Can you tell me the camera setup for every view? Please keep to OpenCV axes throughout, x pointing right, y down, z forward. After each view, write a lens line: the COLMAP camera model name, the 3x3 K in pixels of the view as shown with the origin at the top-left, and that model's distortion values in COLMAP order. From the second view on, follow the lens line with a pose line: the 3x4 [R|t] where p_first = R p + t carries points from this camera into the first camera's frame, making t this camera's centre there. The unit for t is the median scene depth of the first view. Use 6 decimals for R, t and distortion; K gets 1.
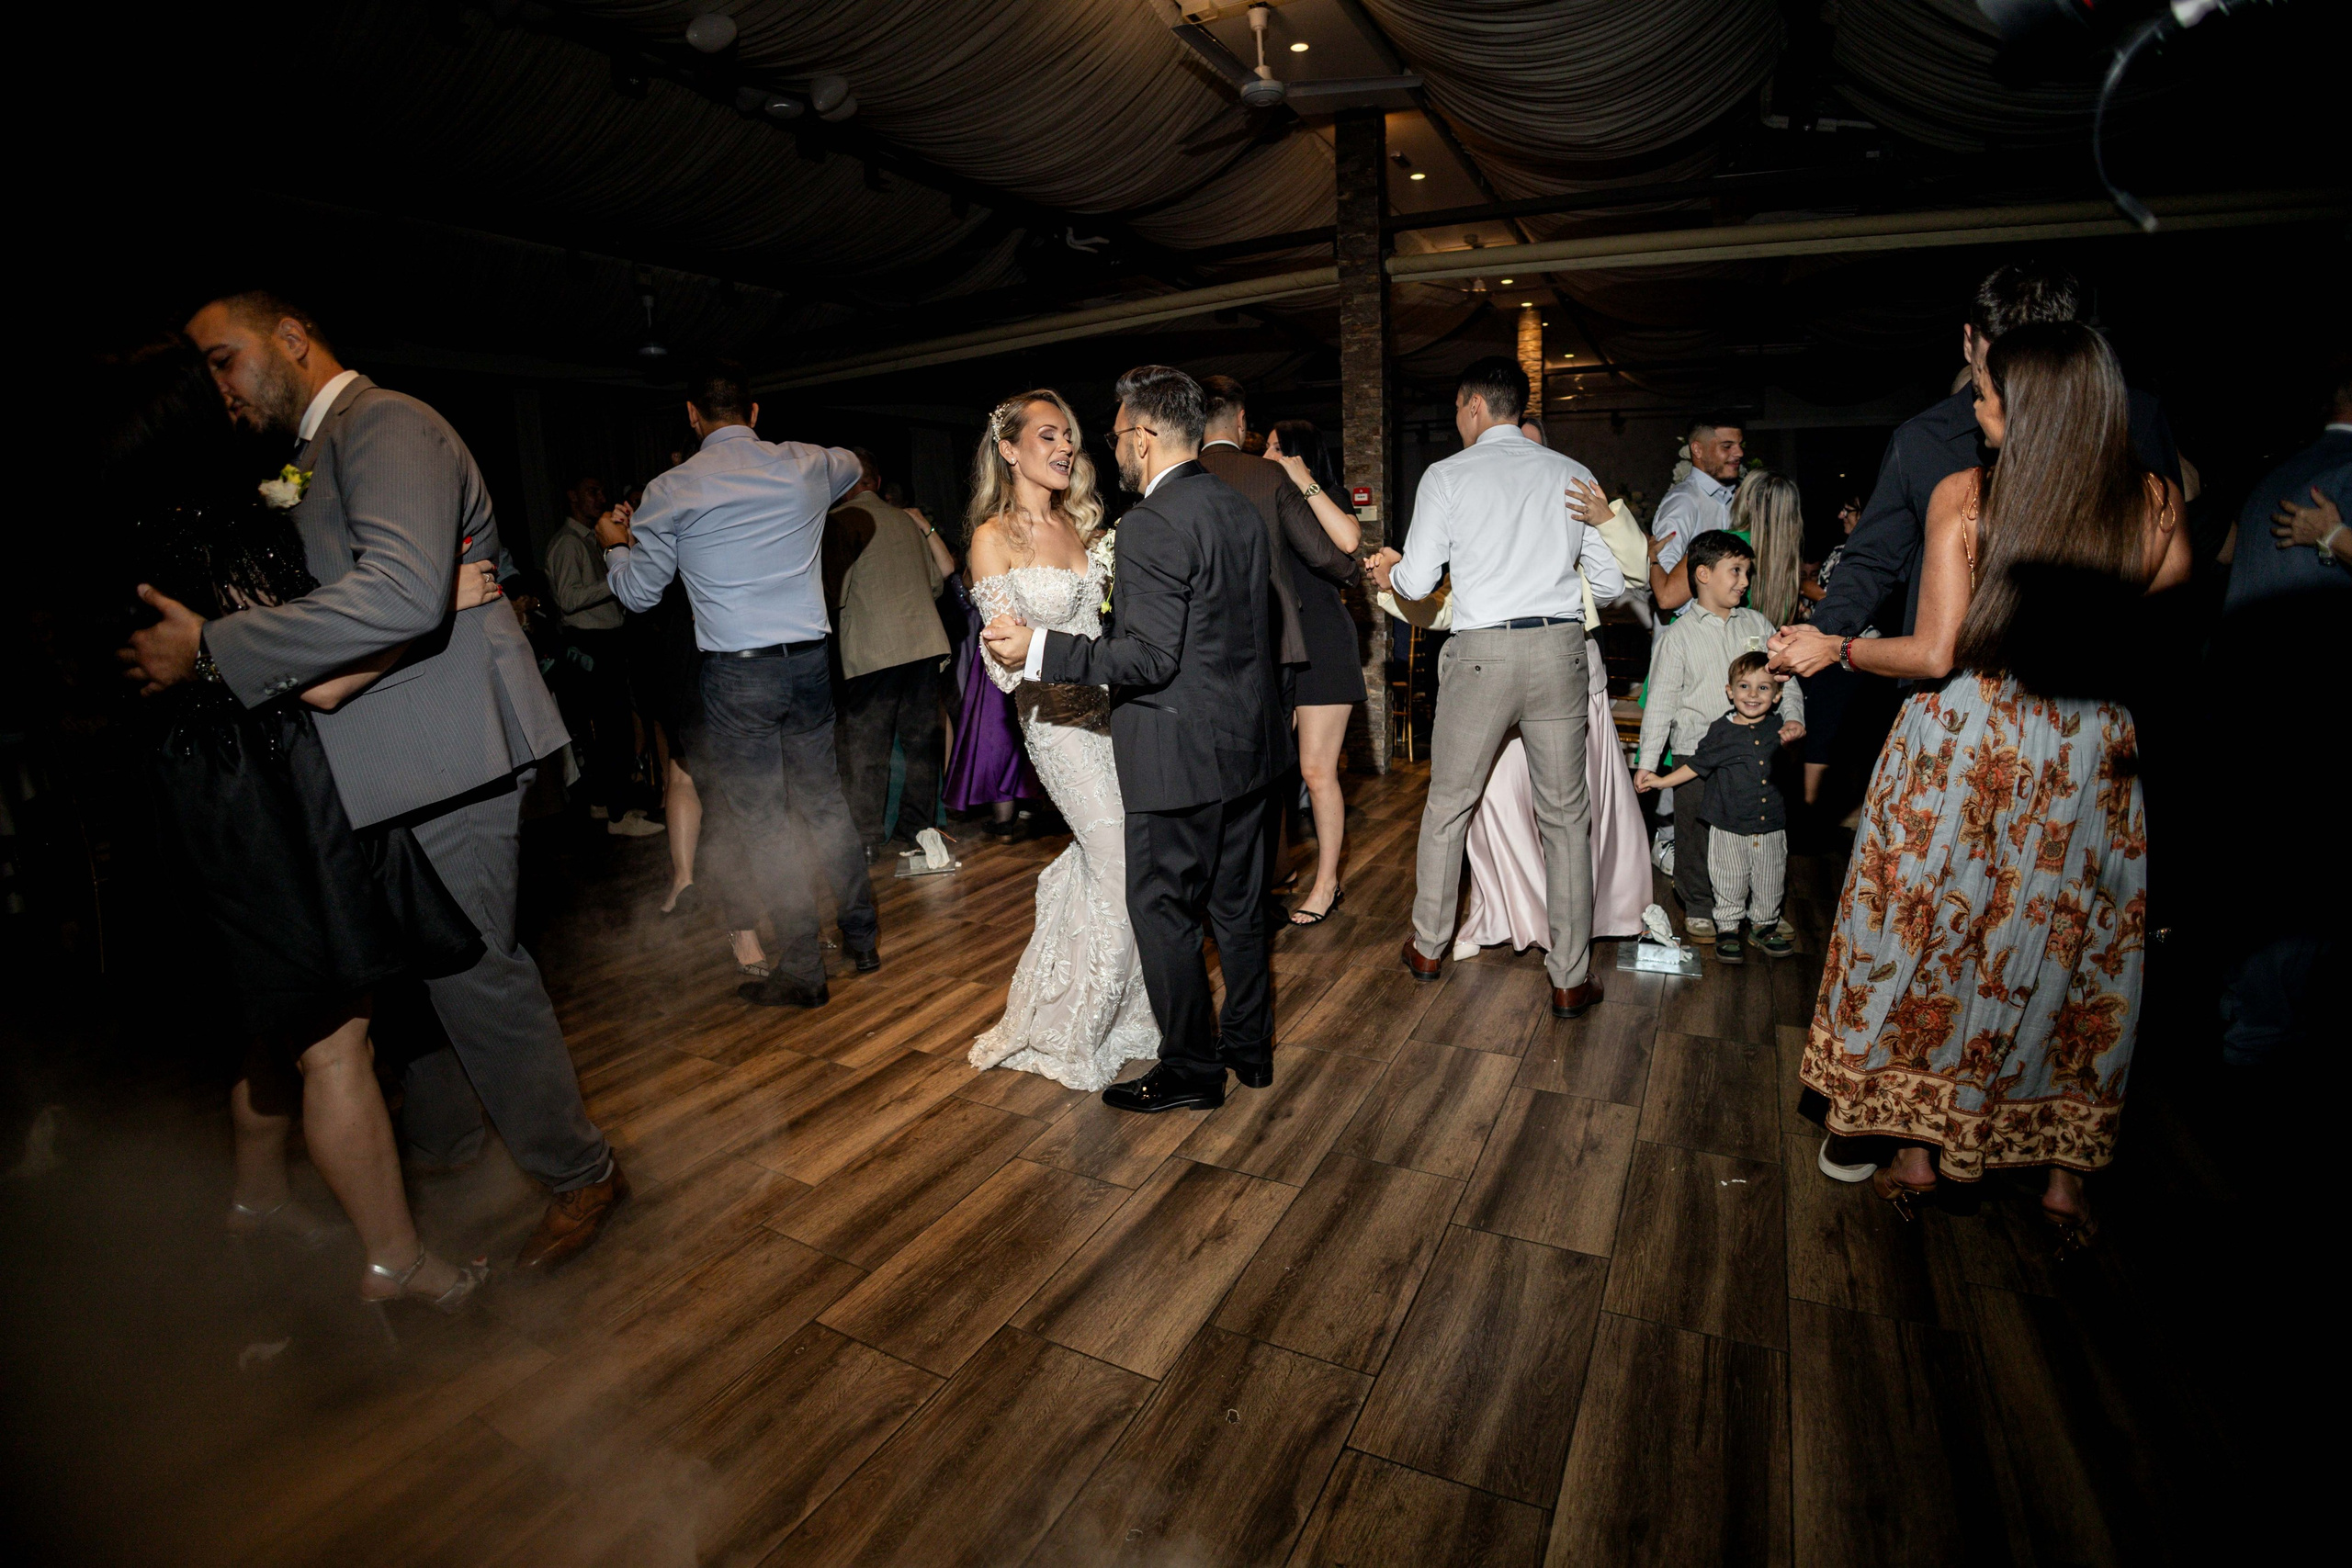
lens RADIAL K [[1062.2, 0, 1176.0], [0, 1062.2, 784.0], [0, 0, 1]] dist [-0.175968, 0.054538]
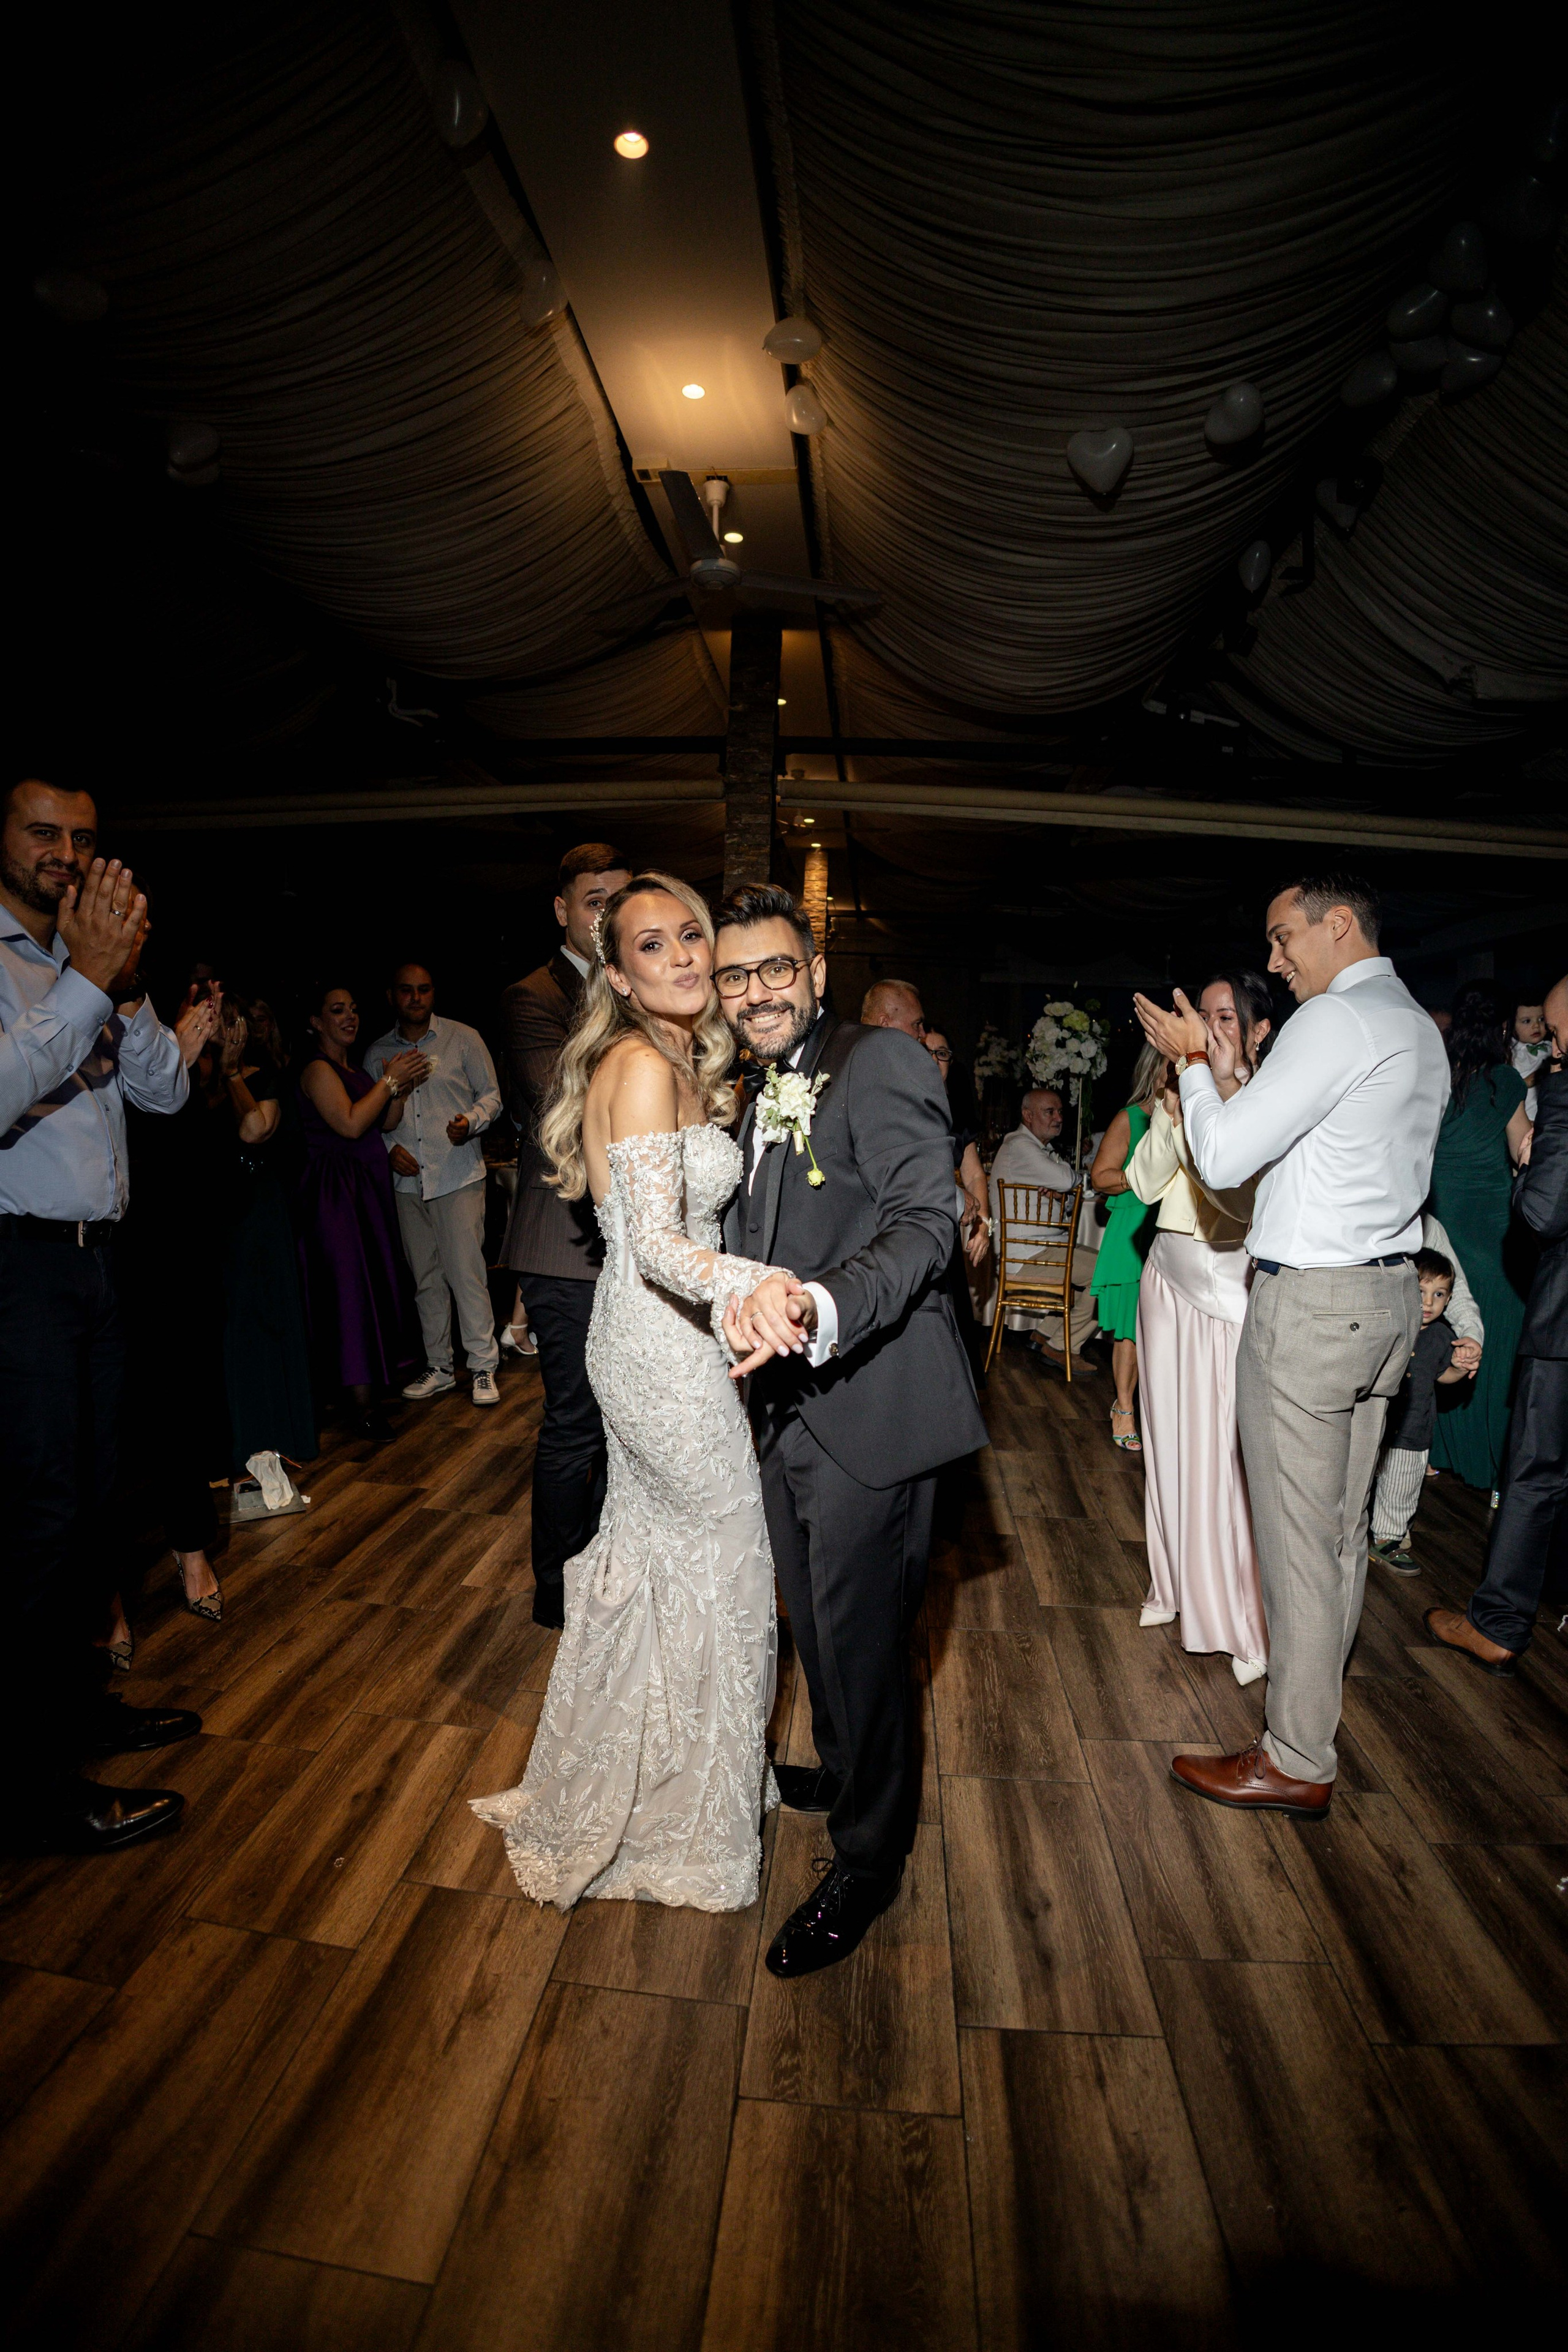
lens RADIAL K [[1062.3, 0, 784.0], [0, 1062.3, 1176.0], [0, 0, 1]] dist [-0.175968, 0.054538]
pose [[0.919130, 0.029413, 0.392855, -0.183636], [0.015800, 0.993655, -0.111360, -0.064099], [-0.393638, 0.108561, 0.912833, 0.206017]]
